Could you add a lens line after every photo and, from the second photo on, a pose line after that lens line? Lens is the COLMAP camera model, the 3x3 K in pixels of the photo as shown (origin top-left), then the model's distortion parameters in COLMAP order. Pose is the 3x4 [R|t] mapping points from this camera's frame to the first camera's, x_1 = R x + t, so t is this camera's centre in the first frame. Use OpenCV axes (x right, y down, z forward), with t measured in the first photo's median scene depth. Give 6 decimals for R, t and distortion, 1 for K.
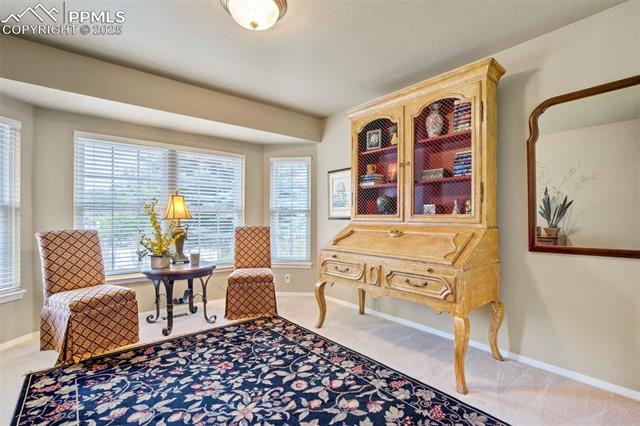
lens RADIAL K [[297.2, 0, 318.4], [0, 297.2, 216.8], [0, 0, 1]] dist [-0.033955, 0.002711]
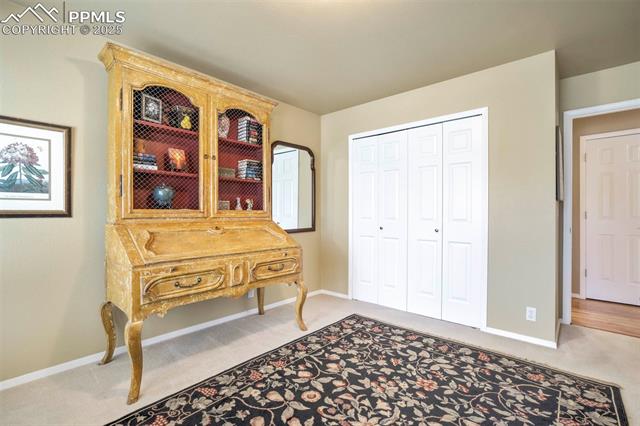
lens RADIAL K [[297.2, 0, 317.5], [0, 297.2, 214.5], [0, 0, 1]] dist [-0.033955, 0.002711]
pose [[-0.158163, -0.002669, 0.987409, -0.885013], [0.002107, 0.999993, 0.003041, 0.005078], [-0.987411, 0.002562, -0.158156, 1.028614]]
